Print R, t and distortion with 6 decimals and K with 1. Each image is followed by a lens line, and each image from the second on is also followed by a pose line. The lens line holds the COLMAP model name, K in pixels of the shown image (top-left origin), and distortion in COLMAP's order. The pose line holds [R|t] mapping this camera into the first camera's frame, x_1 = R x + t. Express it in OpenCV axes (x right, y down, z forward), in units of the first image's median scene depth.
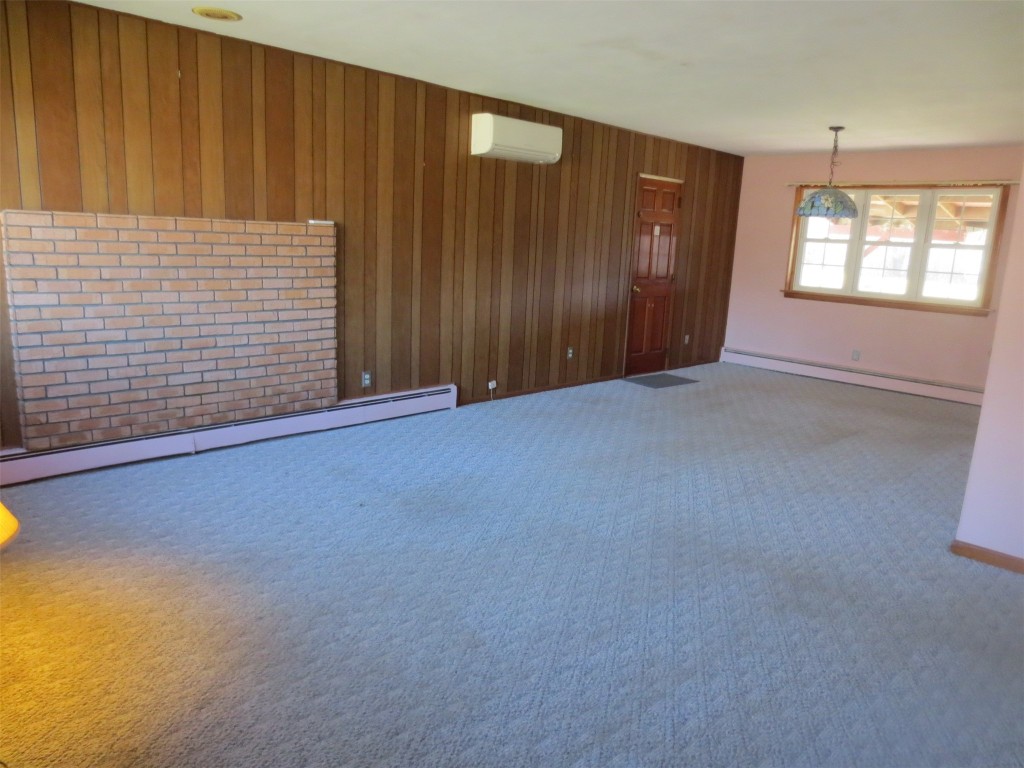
lens RADIAL K [[729.2, 0, 514.4], [0, 729.2, 384.9], [0, 0, 1]] dist [-0.017464, 0.010694]
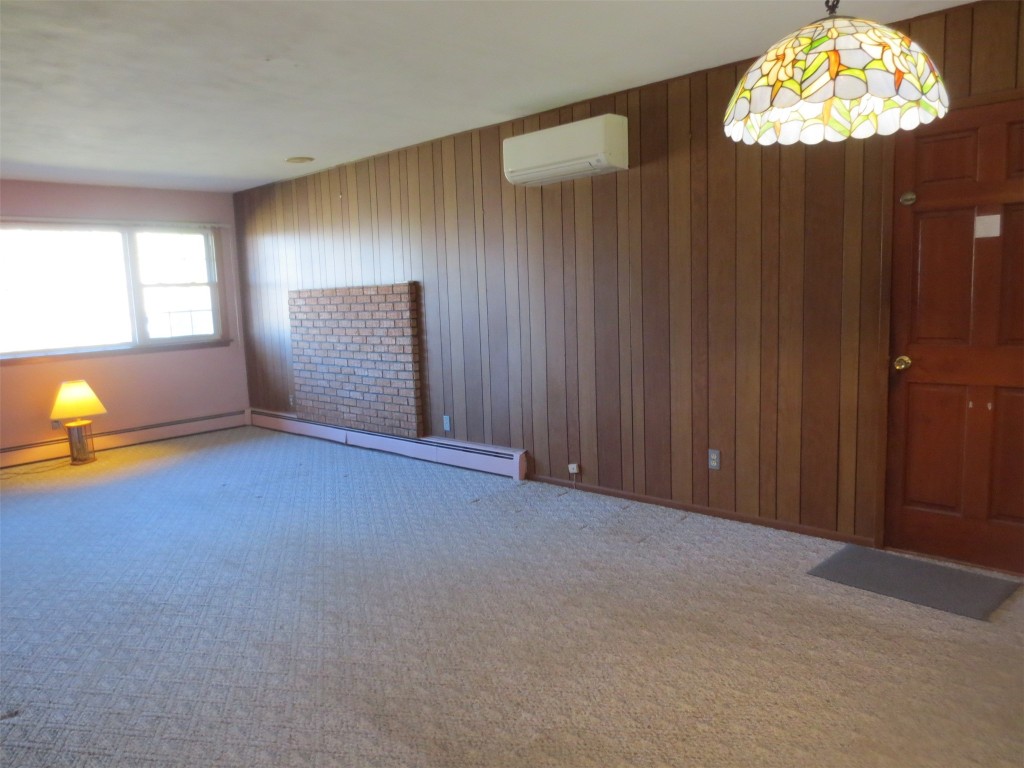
lens RADIAL K [[729.2, 0, 517.0], [0, 729.2, 381.7], [0, 0, 1]] dist [-0.017464, 0.010694]
pose [[0.031661, 0.071329, -0.996950, 0.745292], [-0.164247, 0.984262, 0.065205, -0.133645], [0.985911, 0.161681, 0.042879, 0.907545]]
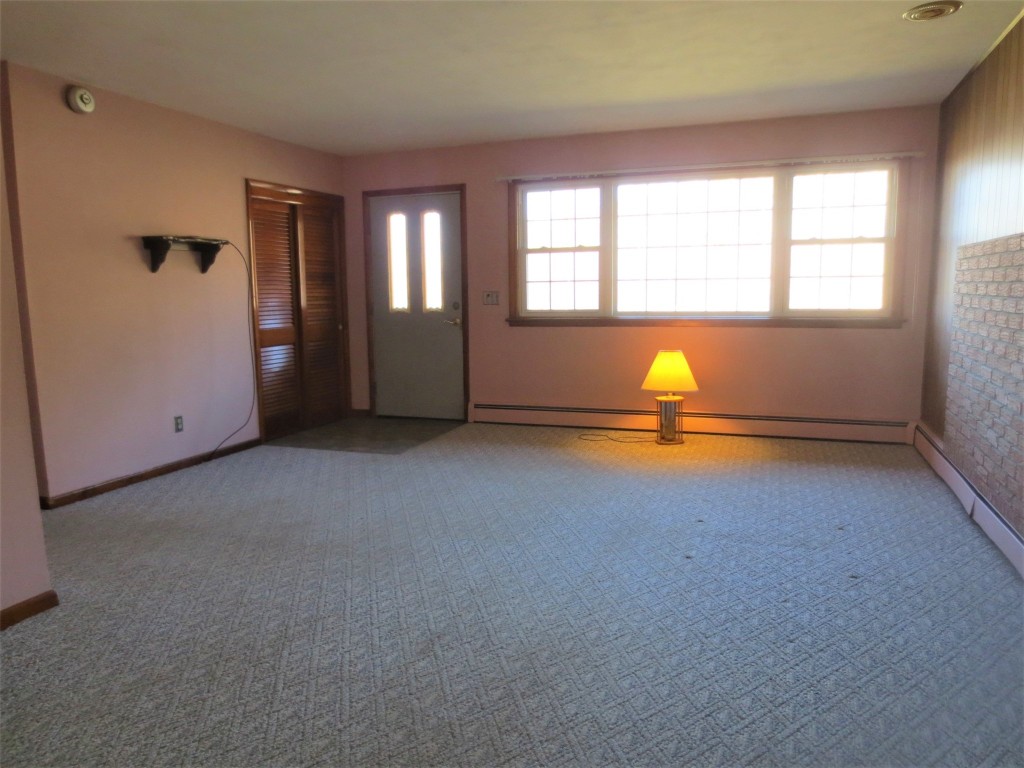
lens RADIAL K [[729.2, 0, 512.1], [0, 729.2, 378.2], [0, 0, 1]] dist [-0.017464, 0.010694]
pose [[-0.903750, 0.011717, -0.427901, 0.276456], [-0.123317, 0.950120, 0.286470, -0.167131], [0.409914, 0.311665, -0.857226, 1.041816]]
